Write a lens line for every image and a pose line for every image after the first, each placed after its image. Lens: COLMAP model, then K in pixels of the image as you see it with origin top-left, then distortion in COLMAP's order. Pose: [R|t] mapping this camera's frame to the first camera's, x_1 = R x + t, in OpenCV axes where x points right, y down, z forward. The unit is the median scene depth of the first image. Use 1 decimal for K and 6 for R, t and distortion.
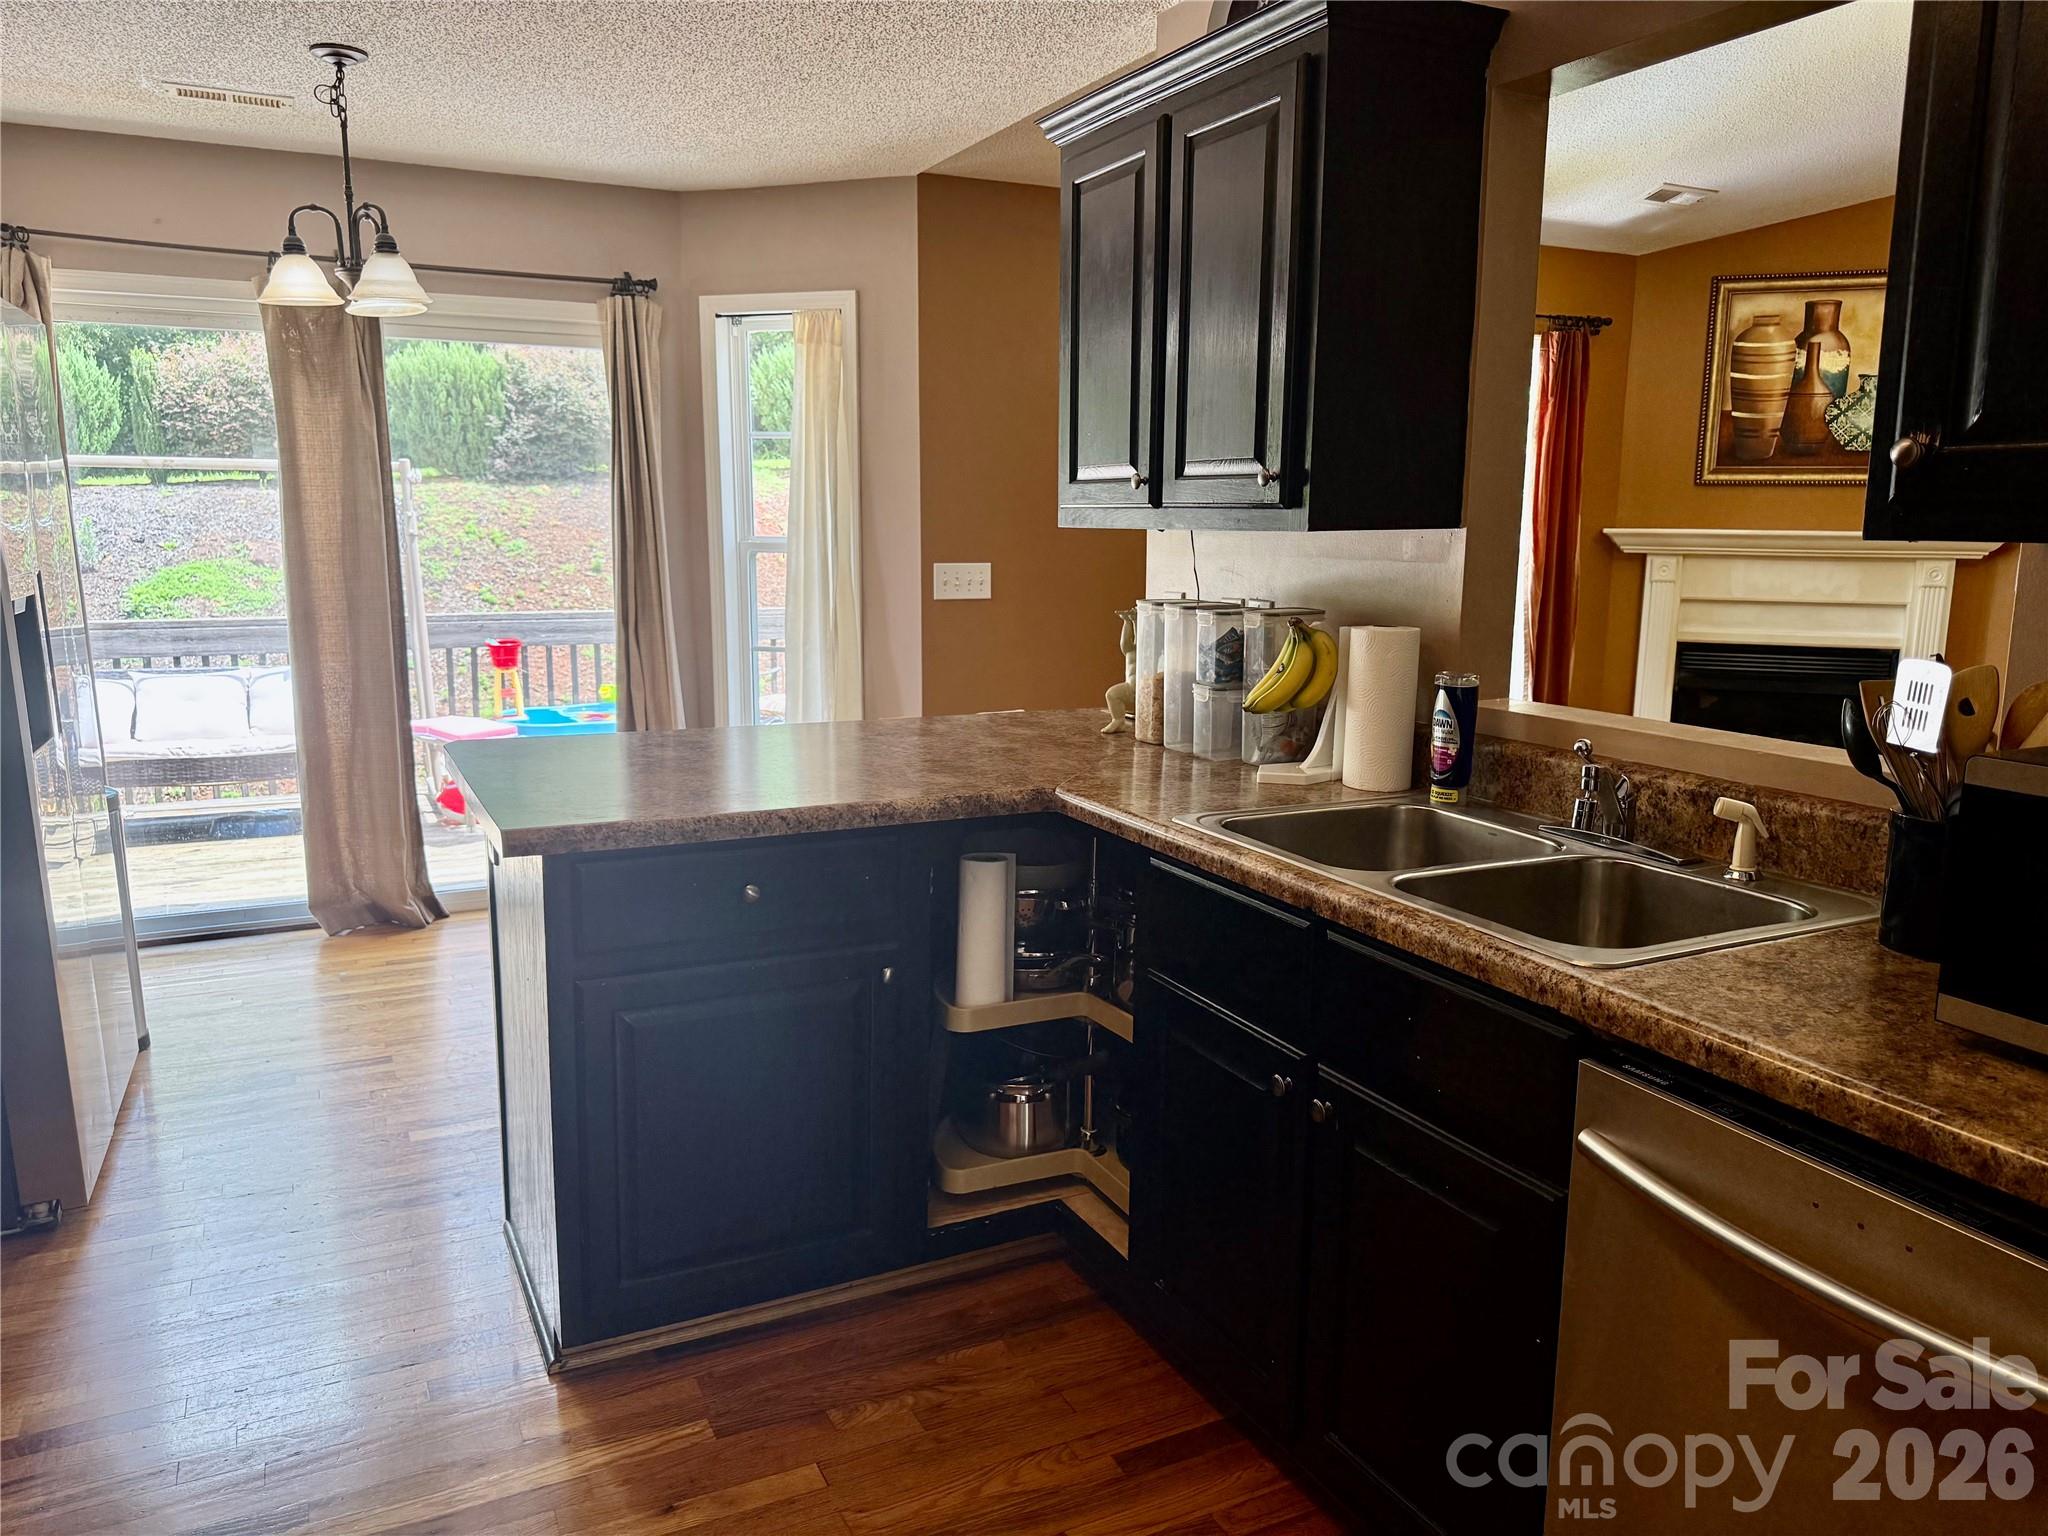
lens RADIAL K [[1440.1, 0, 1024.0], [0, 1440.1, 768.0], [0, 0, 1]] dist [0.004365, 0.002311]
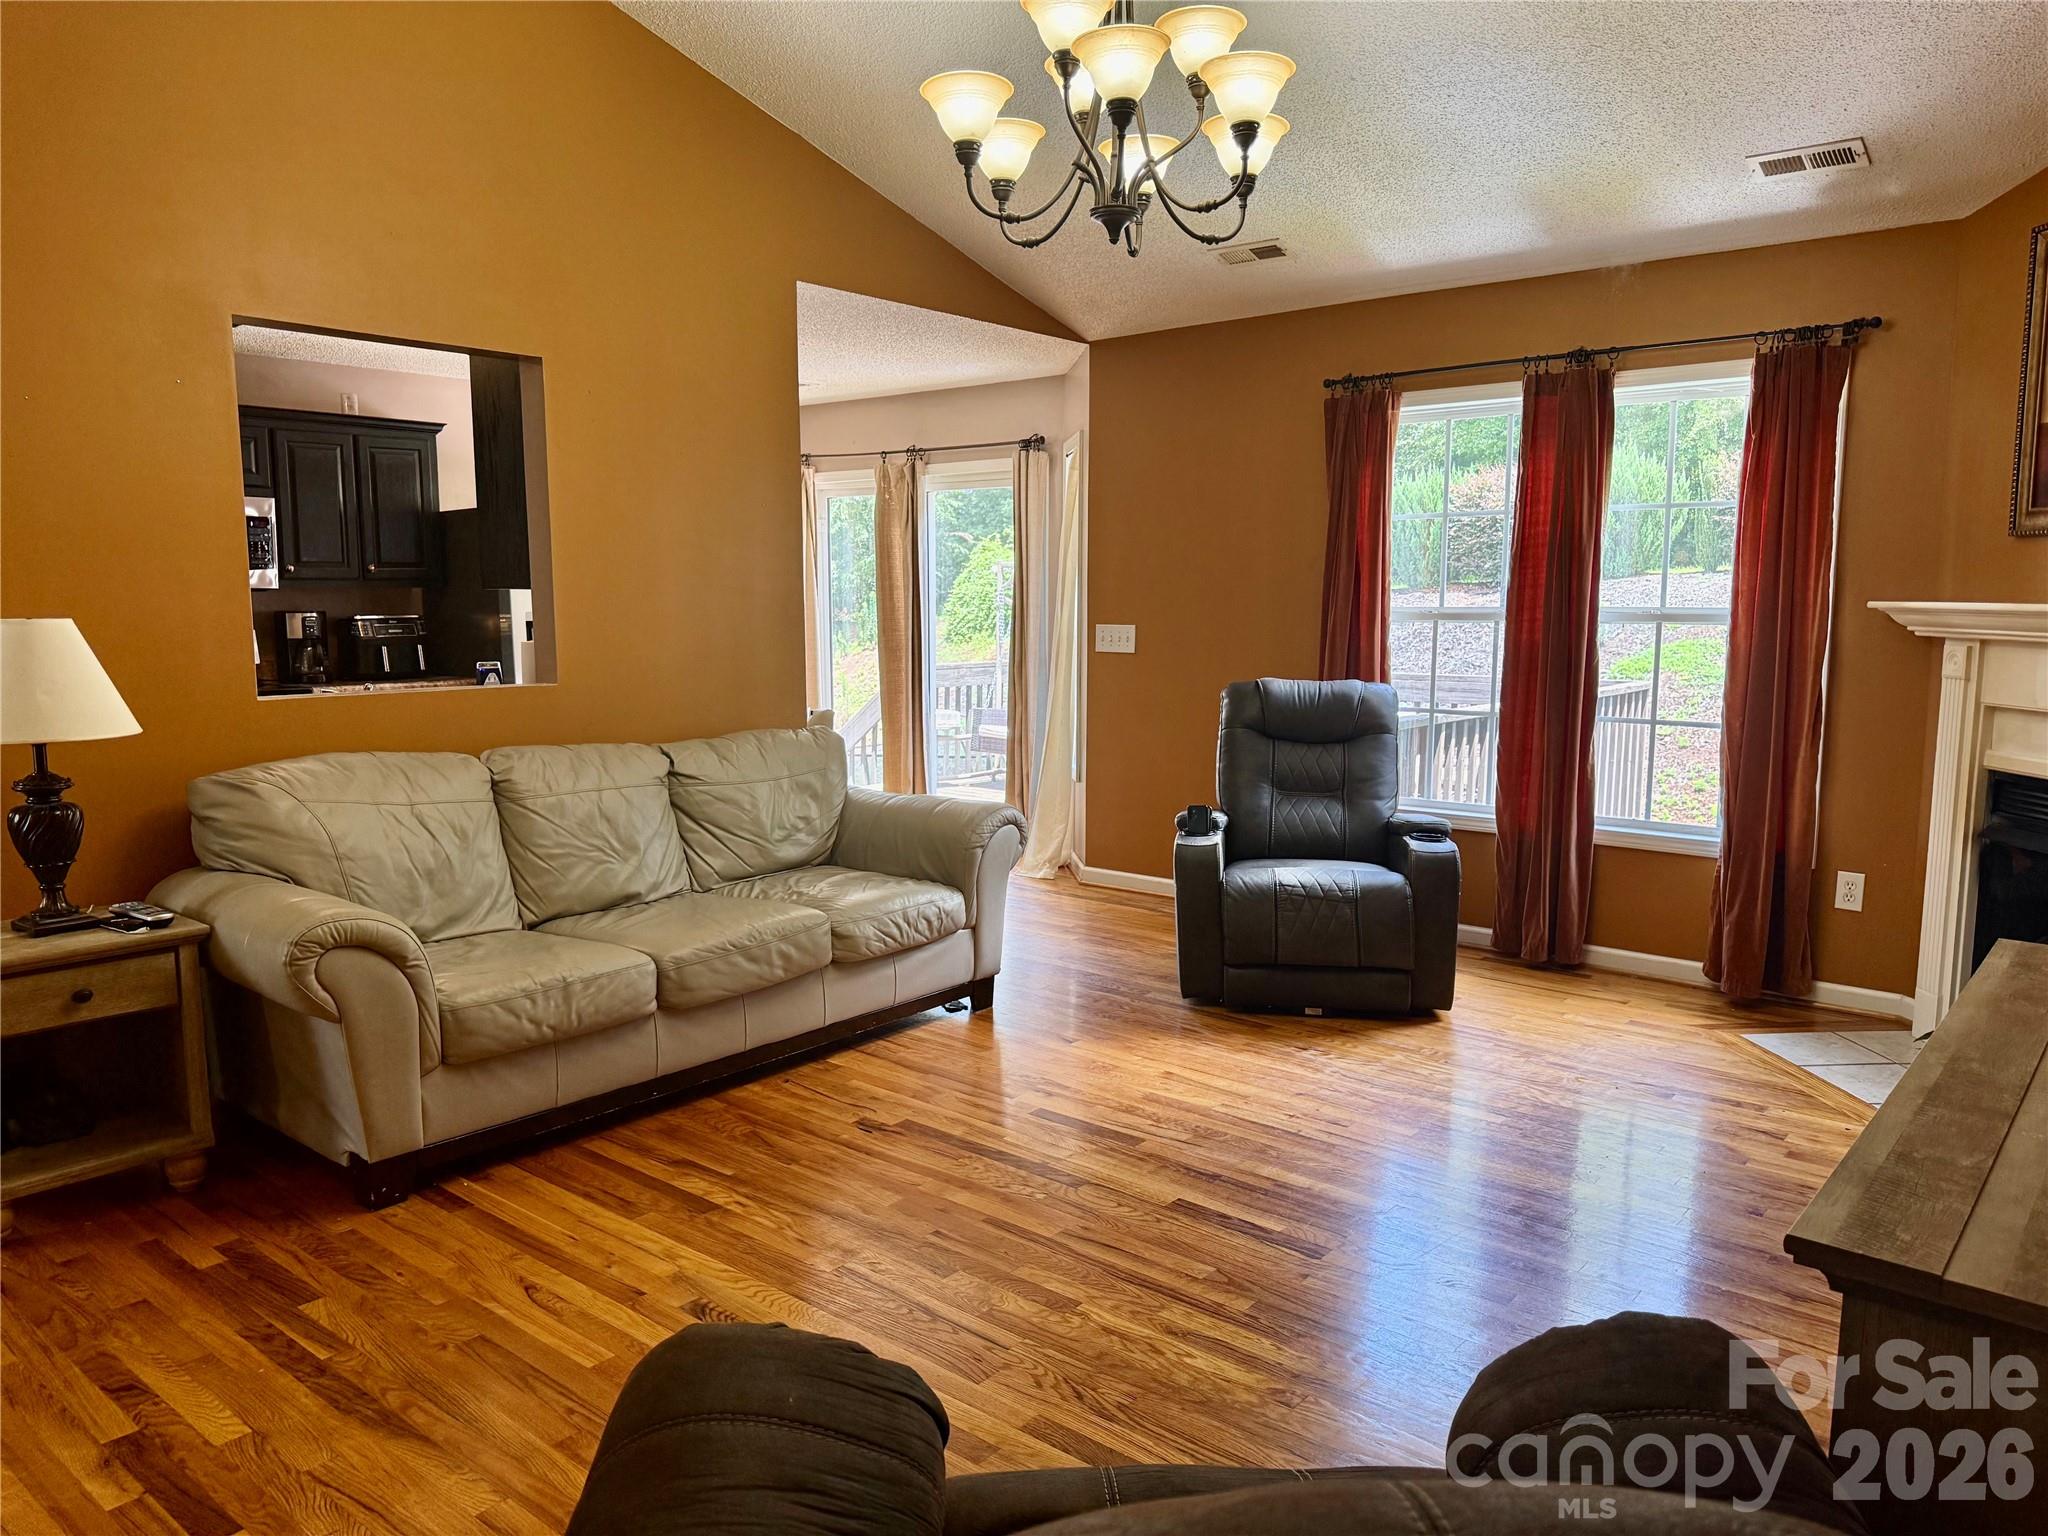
lens RADIAL K [[1440.1, 0, 1024.0], [0, 1440.1, 768.0], [0, 0, 1]] dist [0.004365, 0.002311]
pose [[0.385916, 0.106145, -0.916407, 0.941130], [-0.160582, 0.985923, 0.046572, -0.050104], [0.908450, 0.129186, 0.397529, 0.340900]]
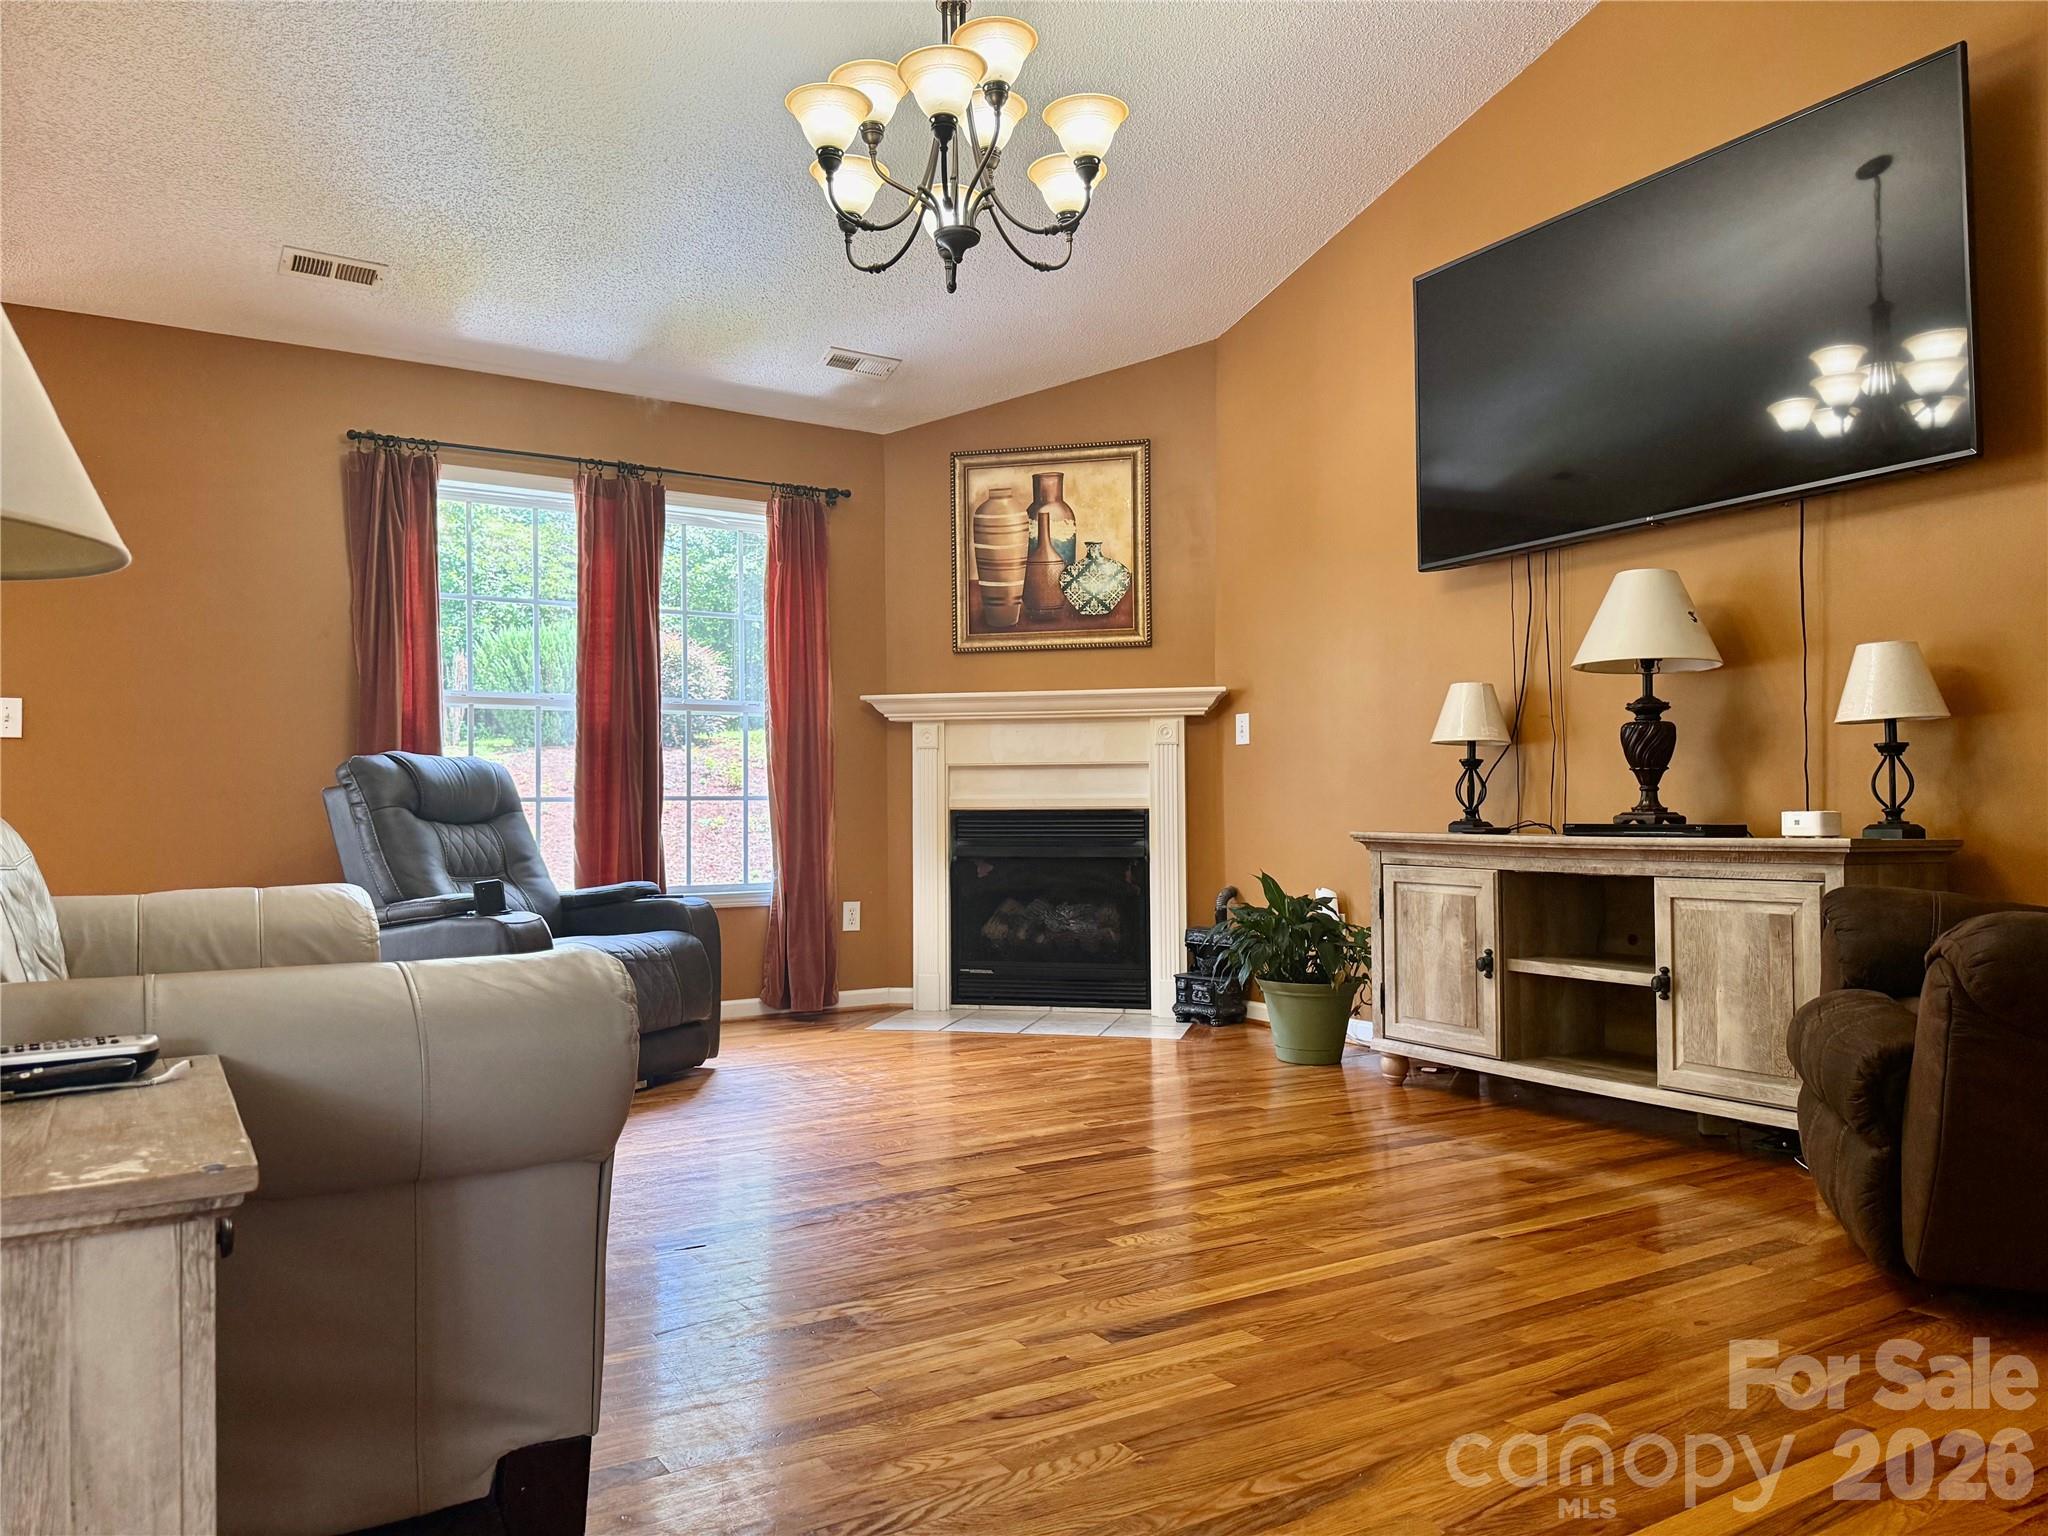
lens RADIAL K [[1443.5, 0, 1024.0], [0, 1443.5, 768.0], [0, 0, 1]] dist [0.167835, -0.073159]
pose [[0.997140, -0.015006, 0.074070, 0.452013], [0.029322, 0.980131, -0.196172, 0.082422], [-0.069654, 0.197783, 0.977768, 0.032663]]
